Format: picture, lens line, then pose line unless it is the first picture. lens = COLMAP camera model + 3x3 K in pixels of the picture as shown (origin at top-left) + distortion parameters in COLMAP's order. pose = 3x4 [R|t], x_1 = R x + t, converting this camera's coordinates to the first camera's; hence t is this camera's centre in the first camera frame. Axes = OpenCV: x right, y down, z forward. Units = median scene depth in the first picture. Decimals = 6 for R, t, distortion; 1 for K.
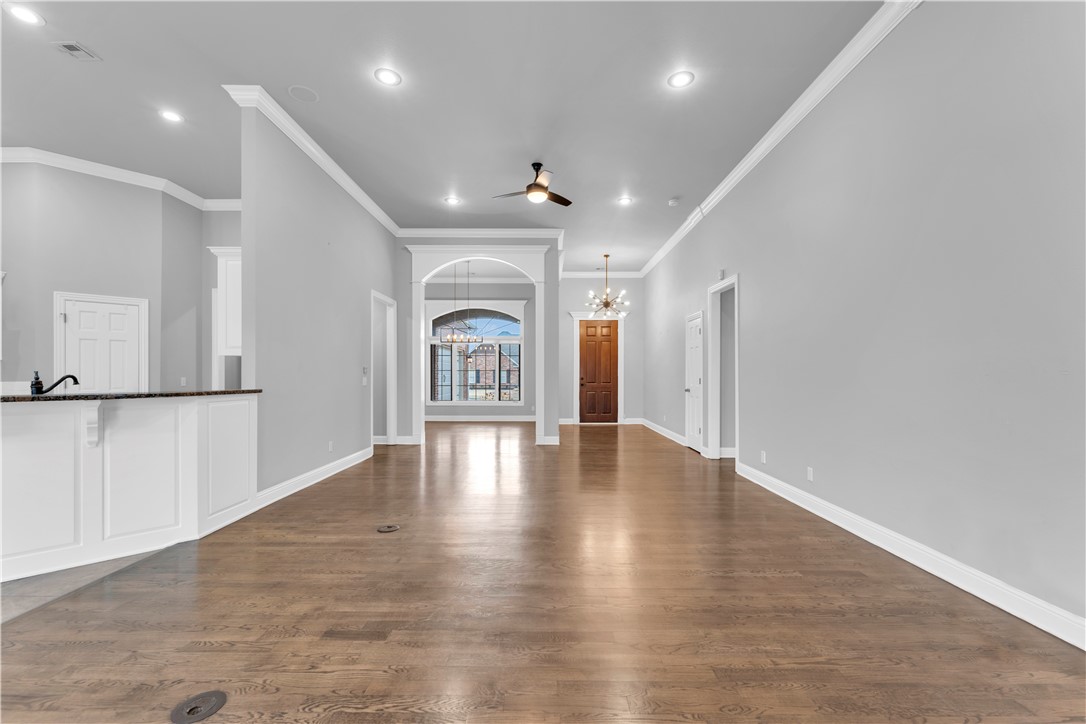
lens RADIAL K [[443.5, 0, 552.4], [0, 443.5, 375.1], [0, 0, 1]] dist [-0.000536, 0.000036]
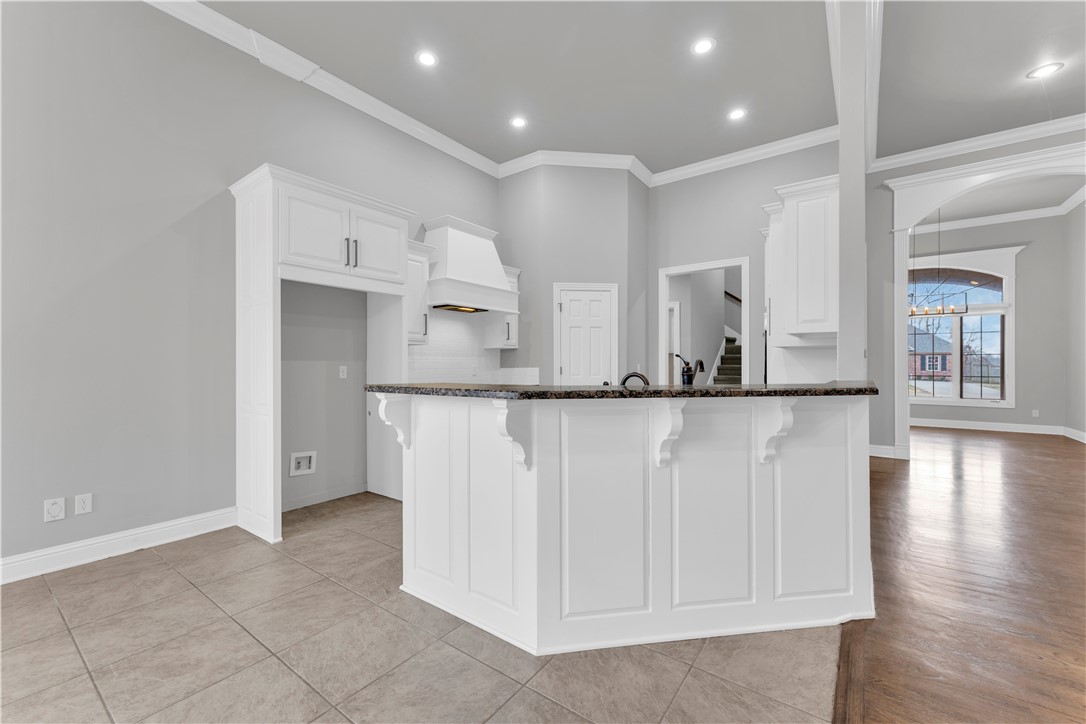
lens RADIAL K [[443.5, 0, 544.1], [0, 443.5, 362.0], [0, 0, 1]] dist [-0.000536, 0.000036]
pose [[0.803276, -0.003295, -0.595598, -0.386020], [0.001666, 0.999993, -0.003284, 0.002781], [0.595605, 0.001646, 0.803276, 0.101677]]
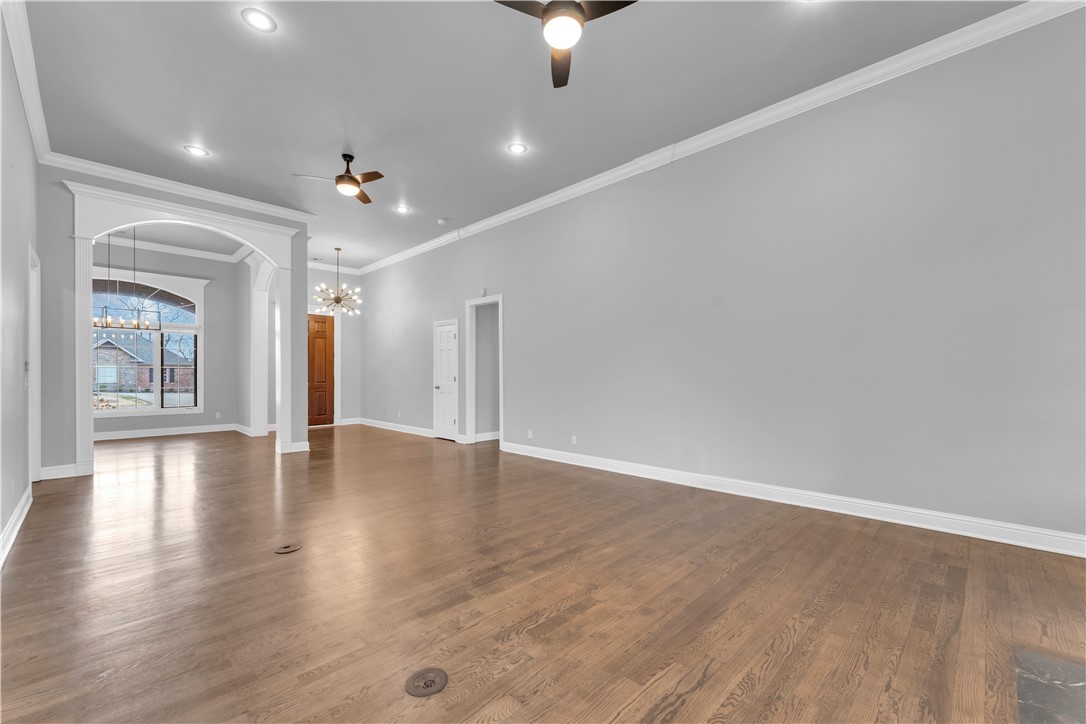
lens RADIAL K [[443.5, 0, 548.3], [0, 443.5, 375.3], [0, 0, 1]] dist [-0.000536, 0.000036]
pose [[0.699934, -0.002107, 0.714204, -0.330335], [0.000495, 0.999997, 0.002465, 0.000737], [-0.714207, -0.001372, 0.699933, 0.009685]]
